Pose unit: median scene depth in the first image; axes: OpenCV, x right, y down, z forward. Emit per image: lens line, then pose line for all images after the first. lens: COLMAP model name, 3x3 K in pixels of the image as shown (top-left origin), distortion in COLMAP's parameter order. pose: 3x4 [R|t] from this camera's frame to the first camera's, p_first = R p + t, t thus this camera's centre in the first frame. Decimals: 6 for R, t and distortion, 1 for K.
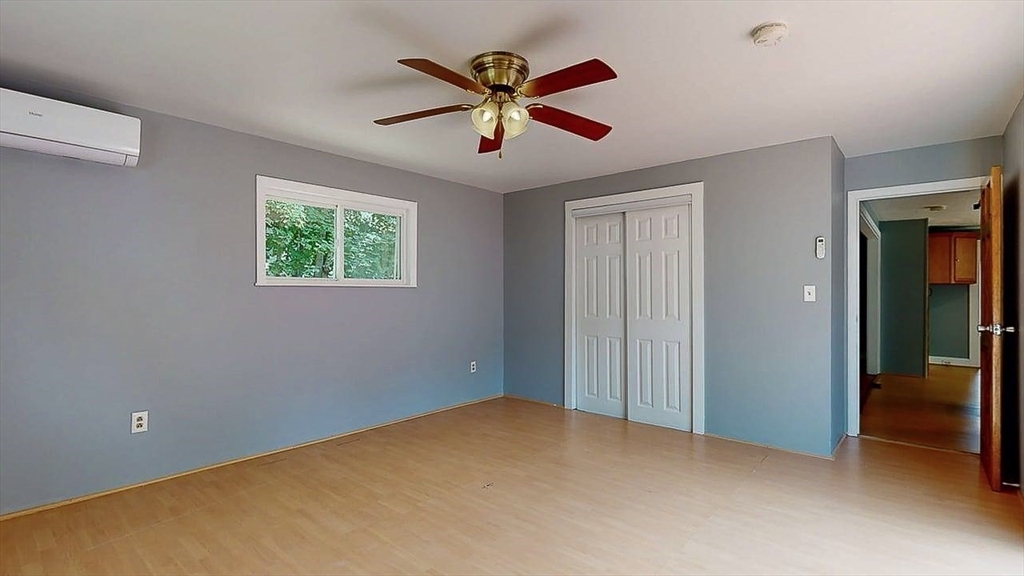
lens RADIAL K [[477.6, 0, 514.6], [0, 477.6, 290.3], [0, 0, 1]] dist [0.001665, -0.000059]
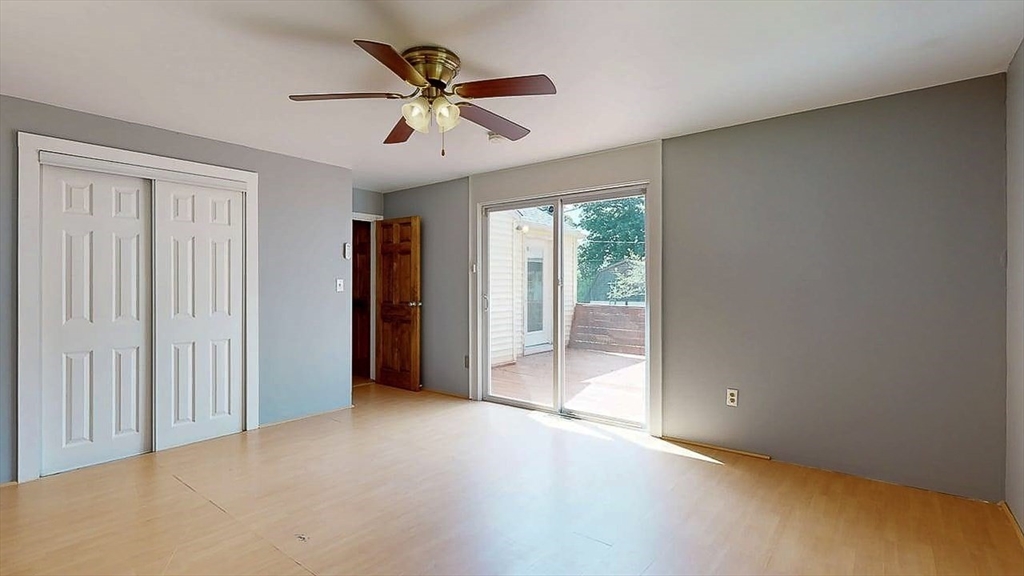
lens RADIAL K [[477.6, 0, 511.6], [0, 477.6, 285.5], [0, 0, 1]] dist [0.001665, -0.000059]
pose [[-0.041289, -0.007167, 0.999122, -0.591532], [-0.002959, 0.999971, 0.007051, -0.002799], [-0.999143, -0.002666, -0.041309, 0.491196]]
